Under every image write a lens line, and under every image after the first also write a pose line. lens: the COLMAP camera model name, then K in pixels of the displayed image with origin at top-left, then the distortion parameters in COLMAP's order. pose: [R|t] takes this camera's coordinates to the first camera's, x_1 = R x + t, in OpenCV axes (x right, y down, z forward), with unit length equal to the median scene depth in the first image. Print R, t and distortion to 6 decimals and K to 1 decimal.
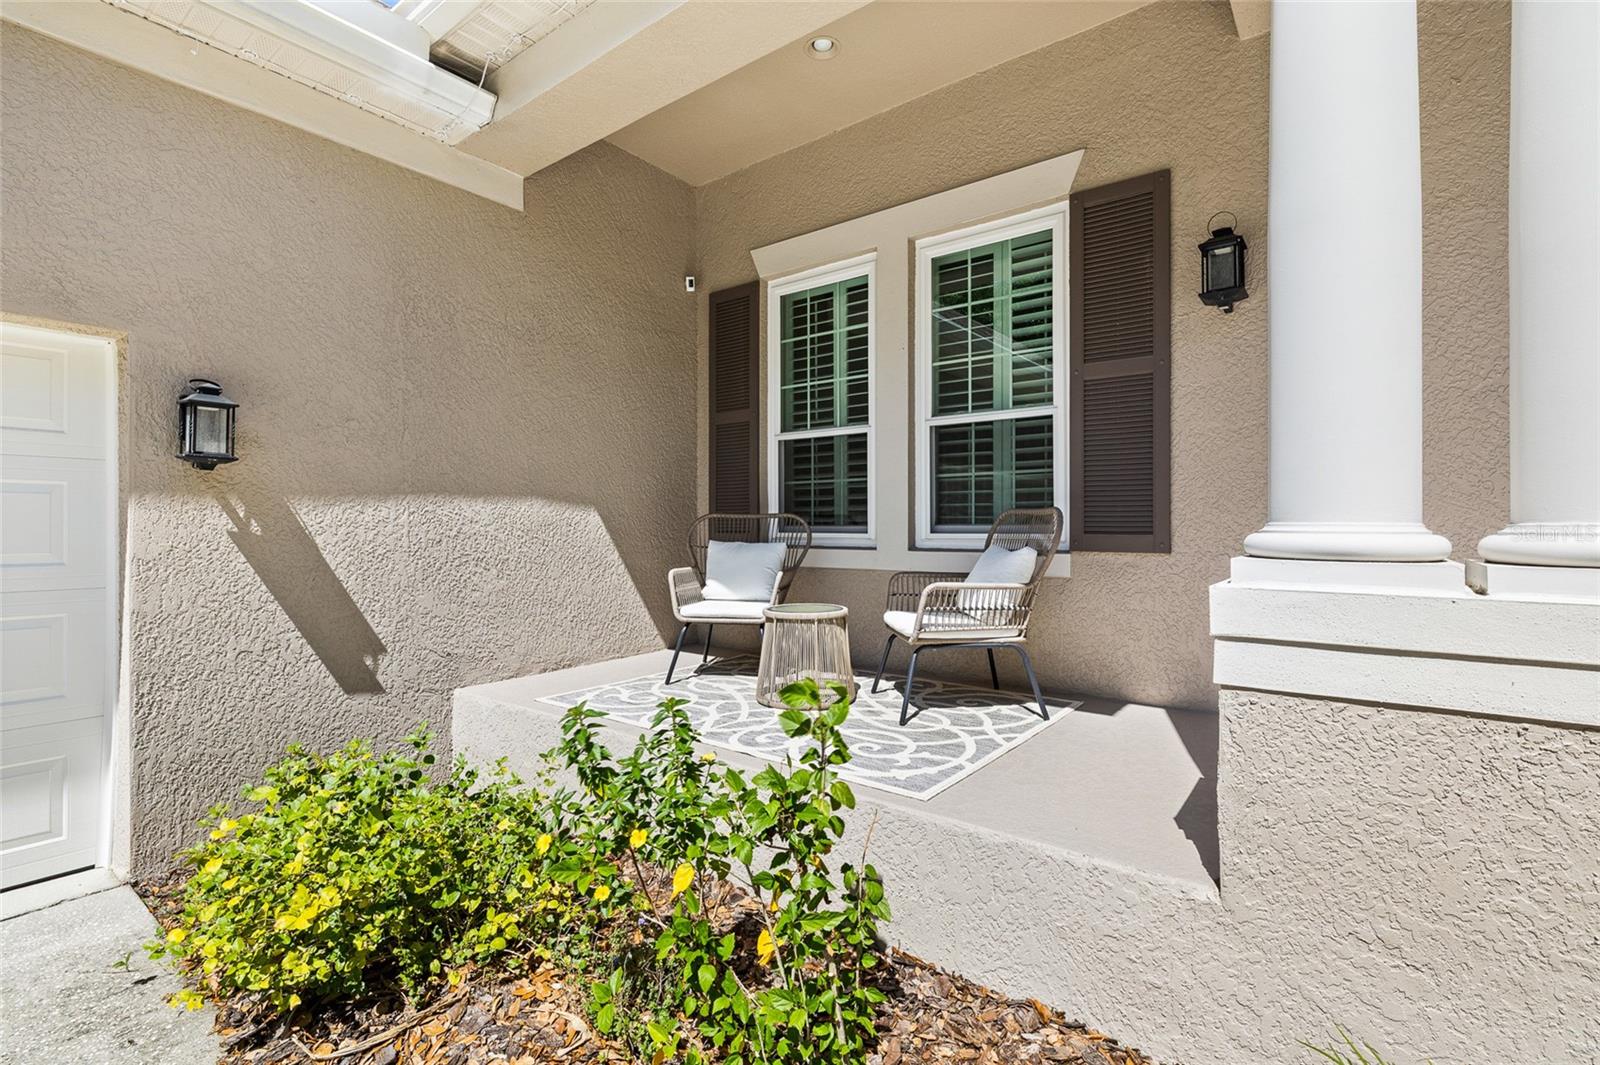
lens RADIAL K [[733.7, 0, 800.6], [0, 733.7, 524.6], [0, 0, 1]] dist [-0.001735, -0.000071]
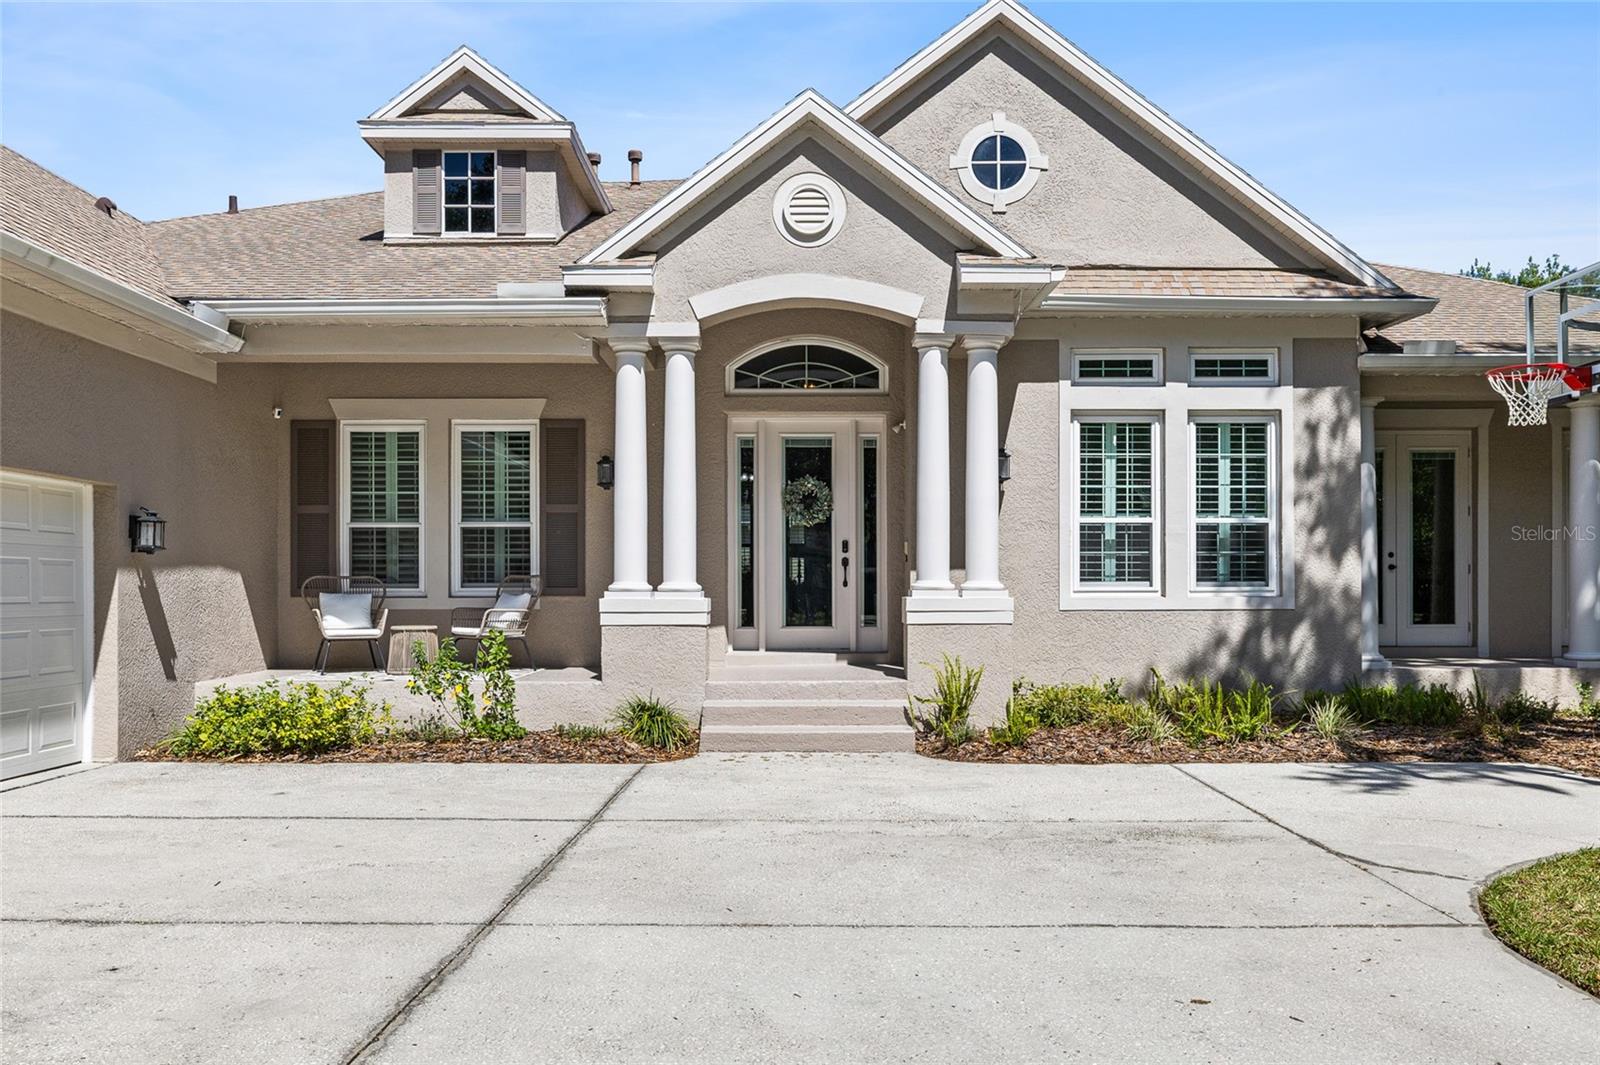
lens RADIAL K [[1311.9, 0, 800.7], [0, 1311.9, 580.2], [0, 0, 1]] dist [-0.001798, -0.000469]
pose [[0.796461, 0.003022, 0.604682, -1.084687], [0.000341, 0.999985, -0.005446, 0.011148], [-0.604689, 0.004544, 0.796449, -2.014114]]
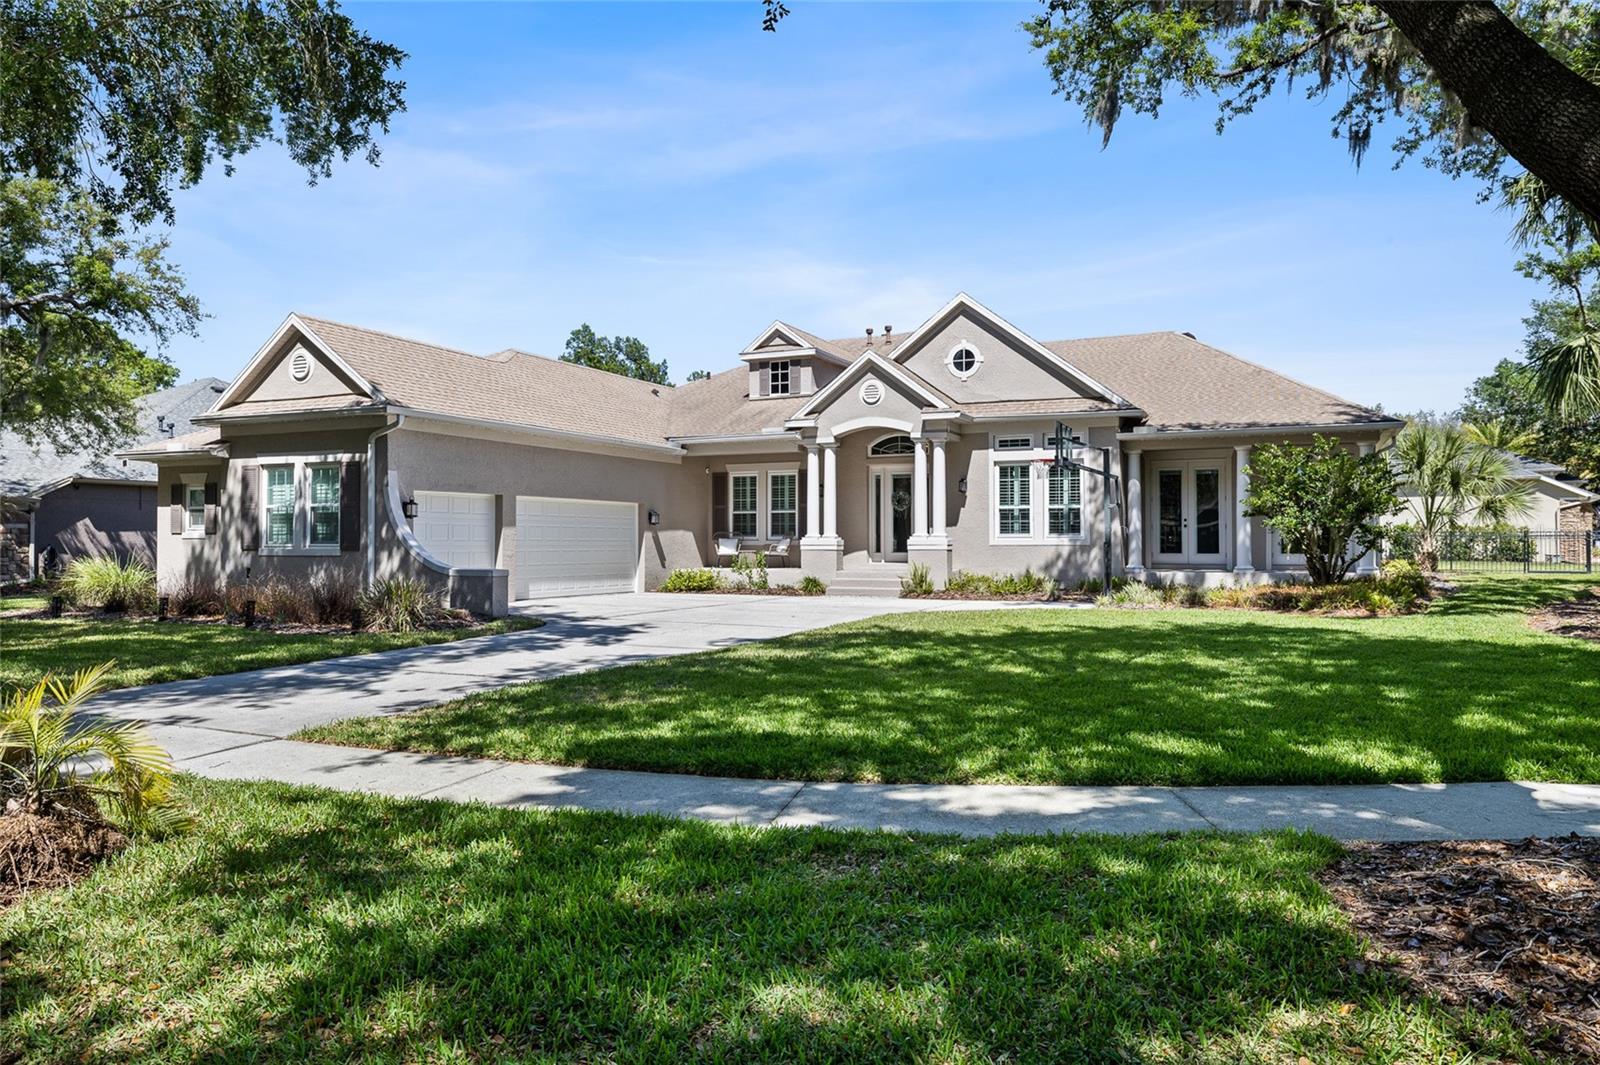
lens RADIAL K [[1114.9, 0, 800.0], [0, 1114.9, 532.5], [0, 0, 1]] dist [-0.007510, -0.000888]
pose [[0.977416, -0.000717, 0.211322, -1.107373], [0.002071, 0.999979, -0.006188, 0.030328], [-0.211313, 0.006486, 0.977397, -5.800179]]
